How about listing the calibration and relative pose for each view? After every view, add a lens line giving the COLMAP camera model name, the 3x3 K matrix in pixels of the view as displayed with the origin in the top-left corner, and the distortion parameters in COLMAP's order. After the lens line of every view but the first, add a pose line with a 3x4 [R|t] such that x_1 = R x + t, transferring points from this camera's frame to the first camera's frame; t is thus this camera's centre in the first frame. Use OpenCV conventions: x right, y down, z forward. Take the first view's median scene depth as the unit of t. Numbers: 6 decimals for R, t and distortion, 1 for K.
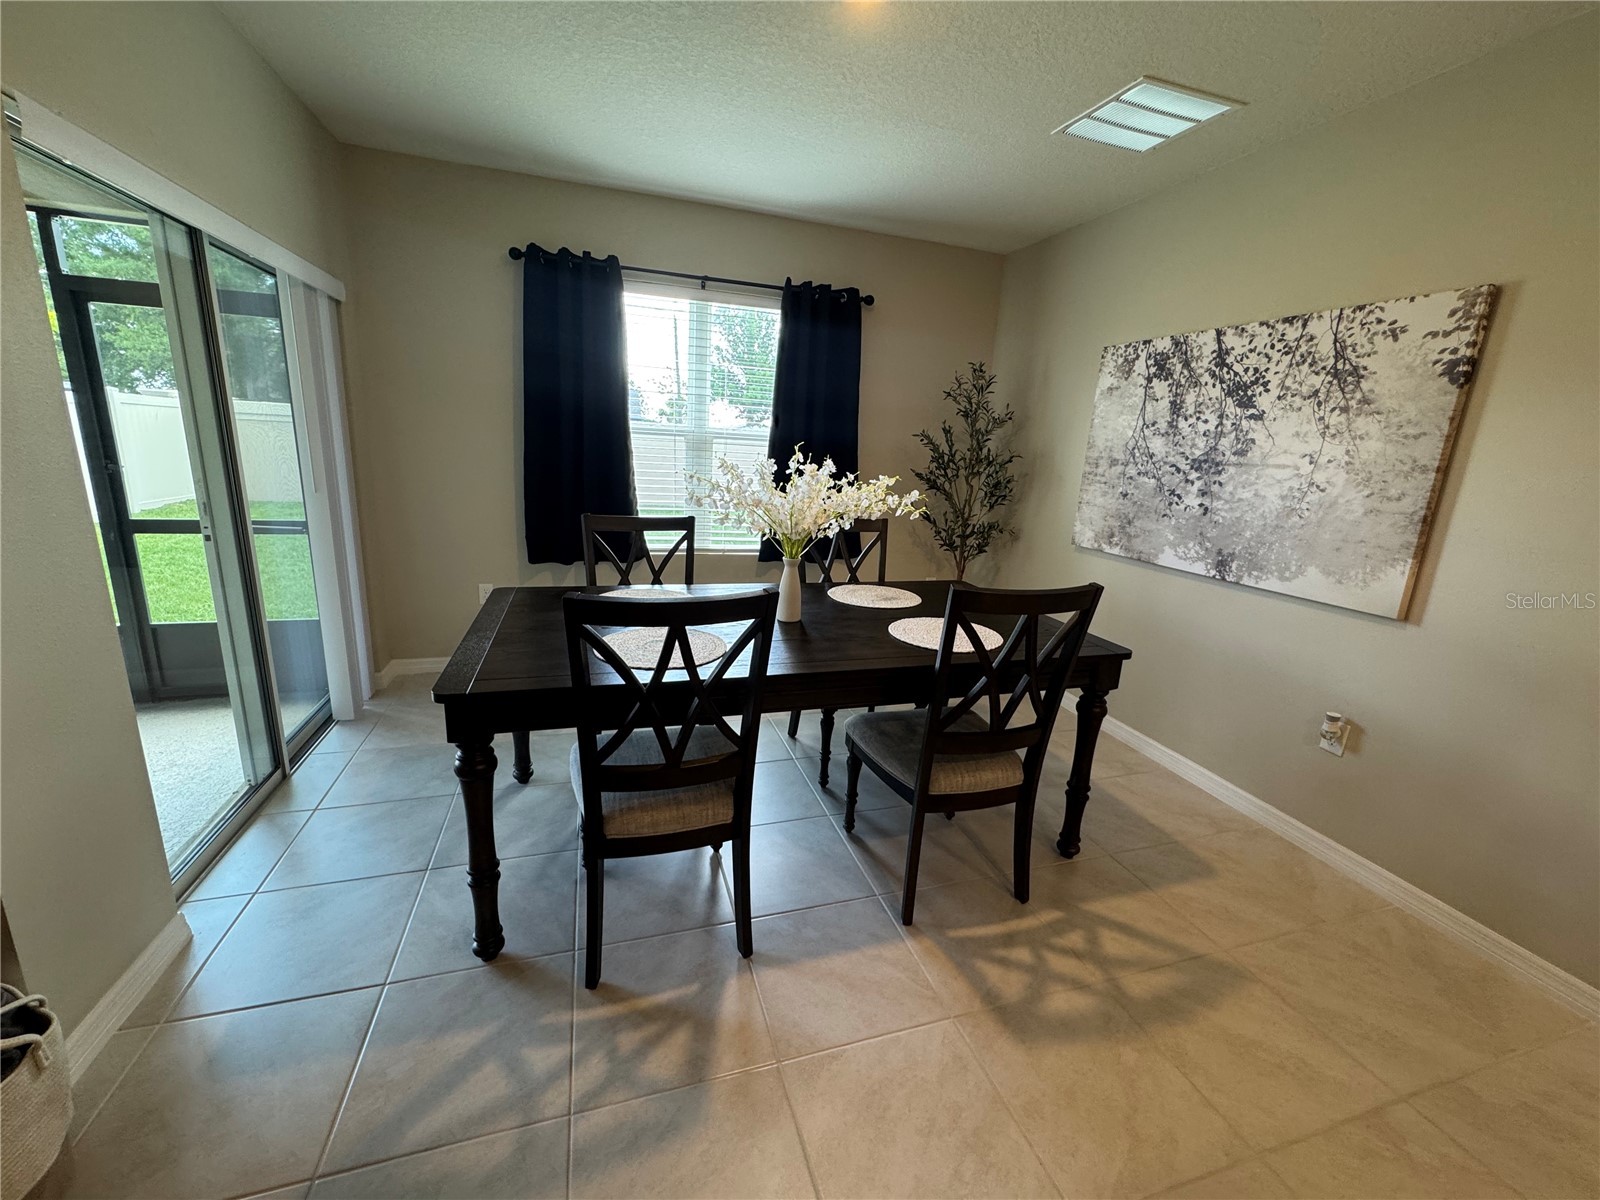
lens RADIAL K [[628.1, 0, 792.6], [0, 628.1, 600.1], [0, 0, 1]] dist [0.001564, 0.000252]
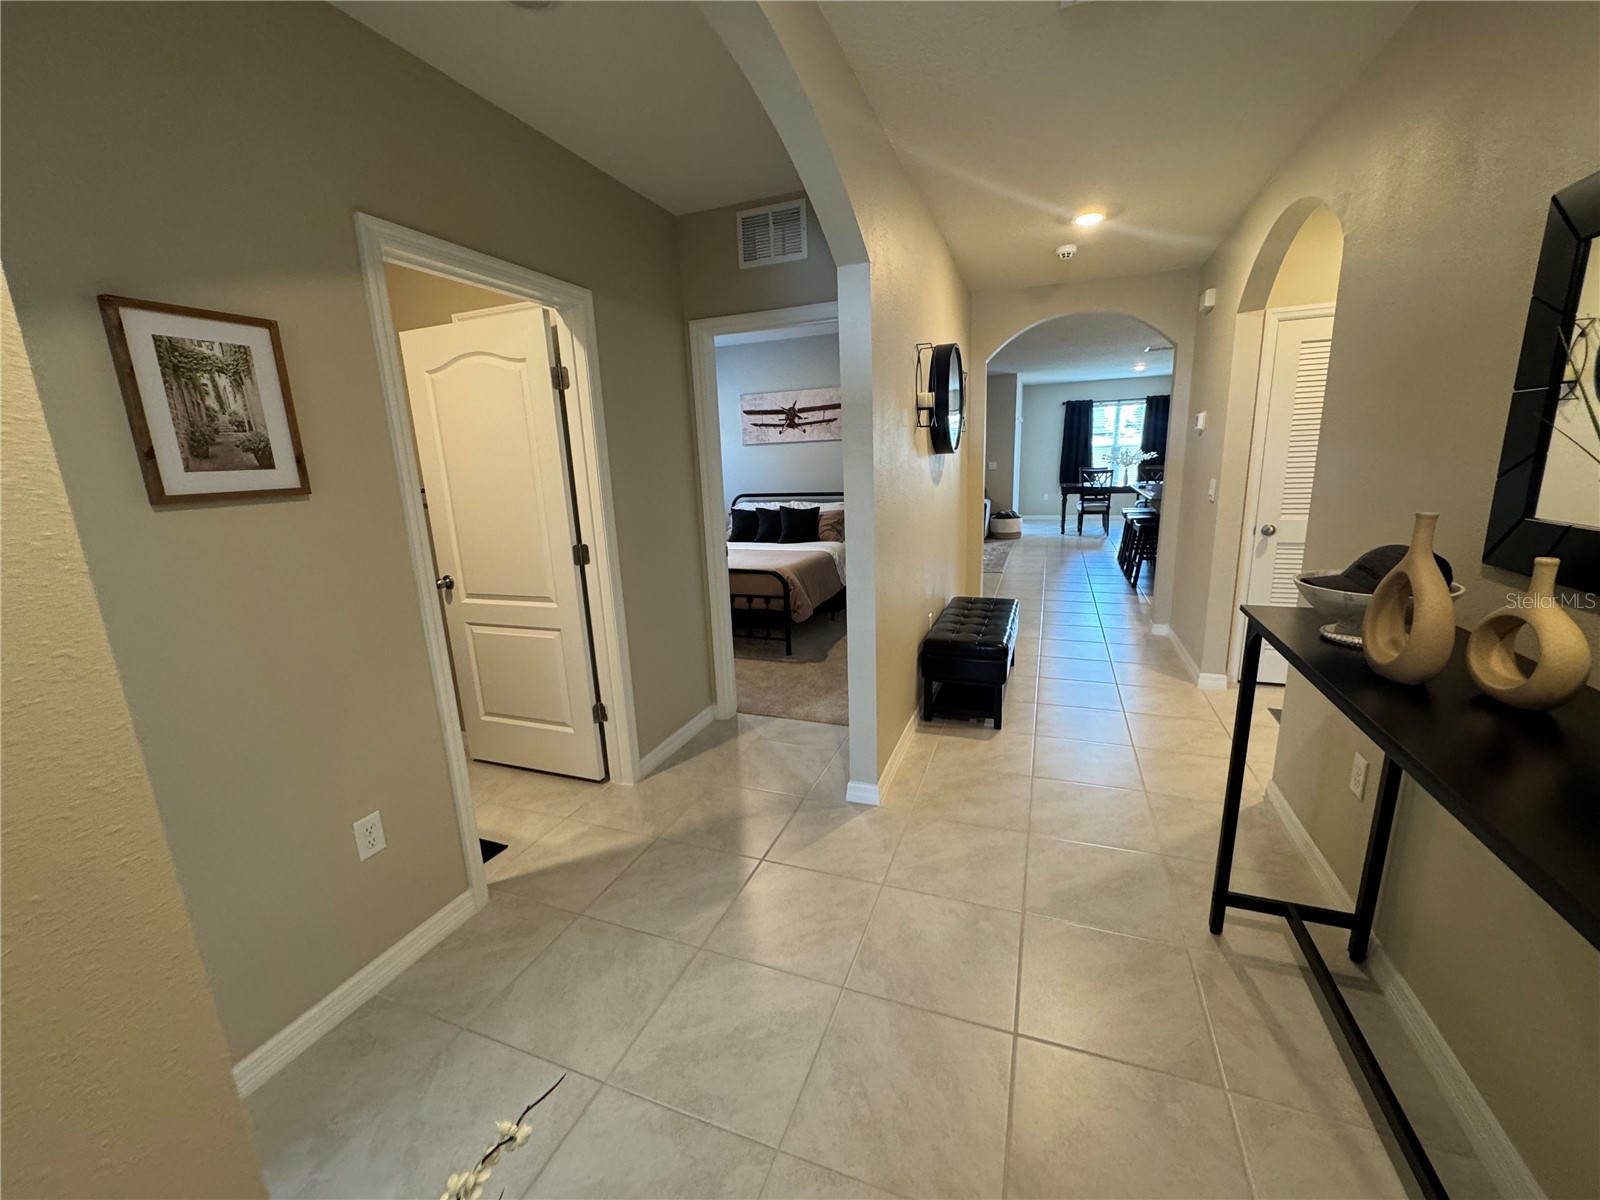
lens RADIAL K [[636.4, 0, 799.2], [0, 636.4, 596.8], [0, 0, 1]] dist [-0.006577, 0.000580]
pose [[0.776951, 0.049266, -0.627631, 0.761205], [-0.073474, 0.997217, -0.012677, 0.754420], [0.625259, 0.055963, 0.778408, -2.835477]]
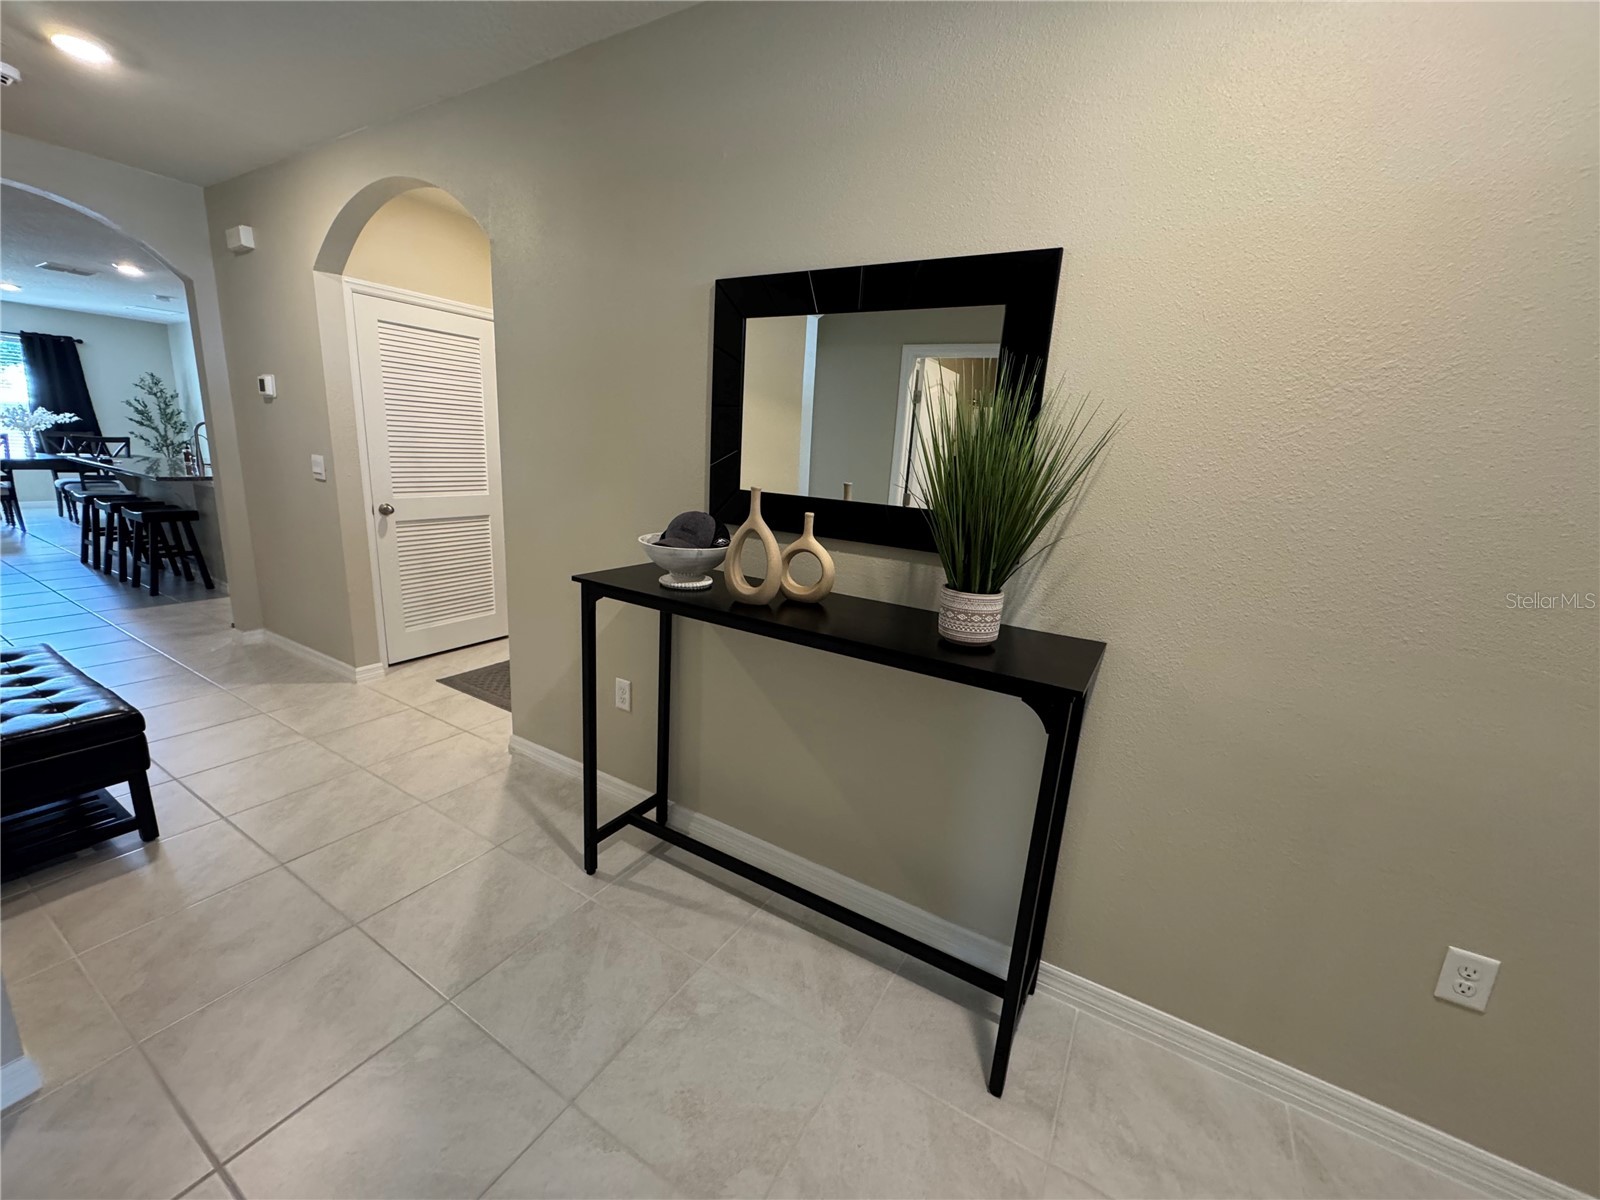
lens RADIAL K [[636.4, 0, 799.2], [0, 636.4, 596.8], [0, 0, 1]] dist [-0.006577, 0.000580]
pose [[0.743826, -0.165607, 0.647532, 0.489450], [0.148204, 0.985567, 0.081817, 0.729138], [-0.651736, 0.035109, 0.757633, -2.758753]]
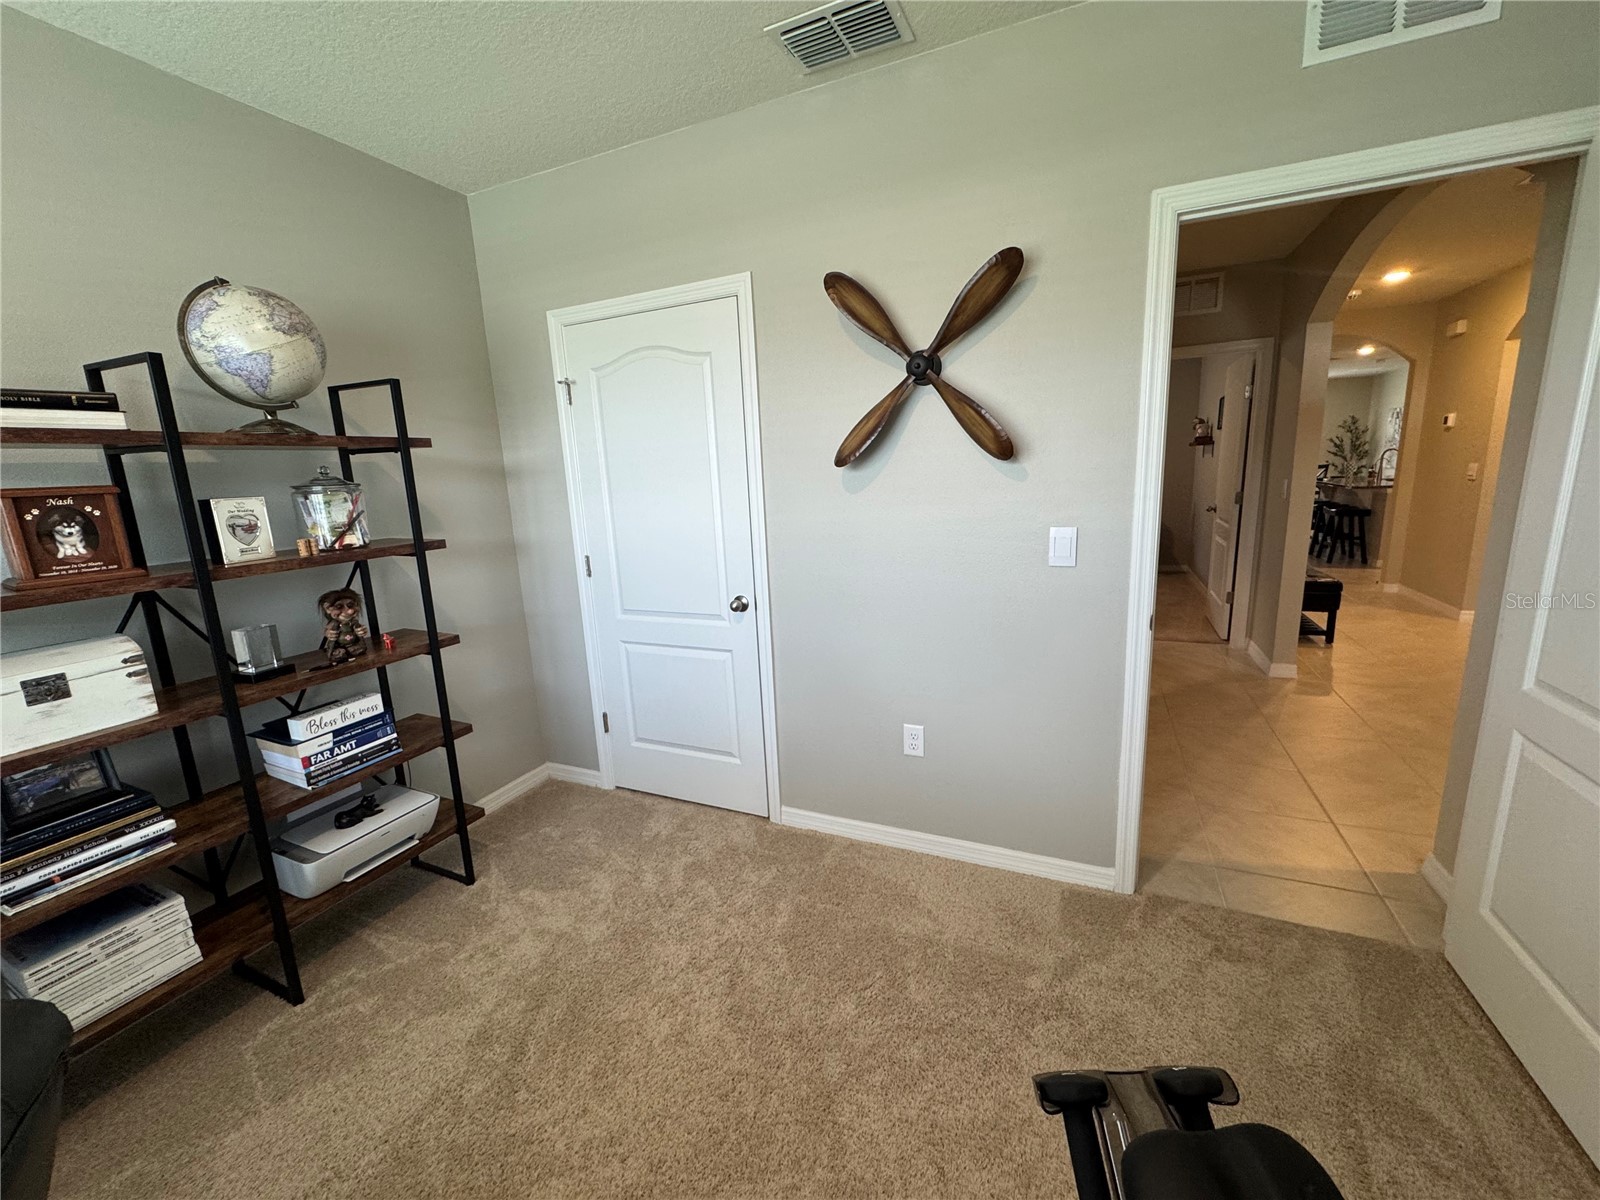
lens RADIAL K [[639.4, 0, 792.6], [0, 639.4, 594.8], [0, 0, 1]] dist [-0.002204, -0.000140]
pose [[0.743793, 0.039767, -0.667226, 0.427643], [-0.076920, 0.996689, -0.026344, 0.954972], [0.663970, 0.070917, 0.744389, -3.694809]]
